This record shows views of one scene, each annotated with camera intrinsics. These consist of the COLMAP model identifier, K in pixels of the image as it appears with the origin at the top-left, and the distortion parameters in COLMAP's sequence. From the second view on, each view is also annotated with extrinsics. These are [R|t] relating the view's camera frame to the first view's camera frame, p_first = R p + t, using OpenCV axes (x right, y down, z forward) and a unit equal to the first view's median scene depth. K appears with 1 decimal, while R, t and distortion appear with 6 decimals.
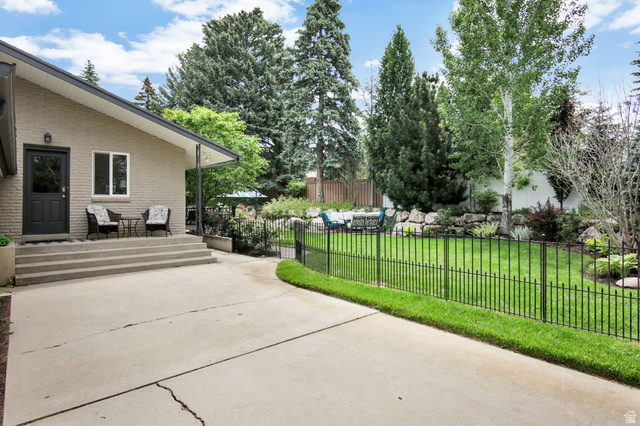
lens RADIAL K [[343.5, 0, 334.3], [0, 343.5, 186.4], [0, 0, 1]] dist [-0.002837, -0.000949]
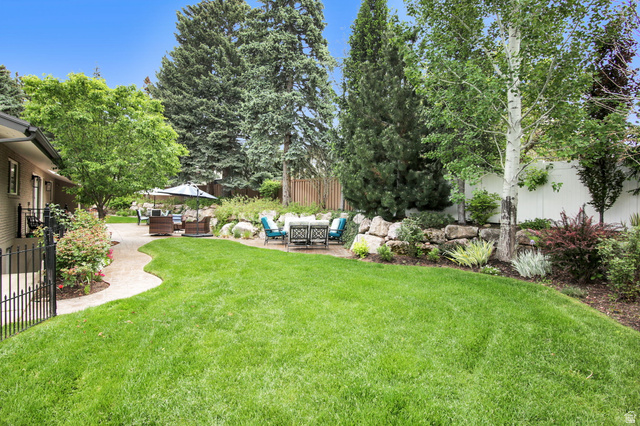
lens RADIAL K [[326.6, 0, 318.1], [0, 326.6, 193.1], [0, 0, 1]] dist [-0.019471, -0.000488]
pose [[0.994396, 0.014073, -0.104774, 0.204980], [-0.012367, 0.999780, 0.016913, 0.008795], [0.104989, -0.015522, 0.994352, 0.352957]]
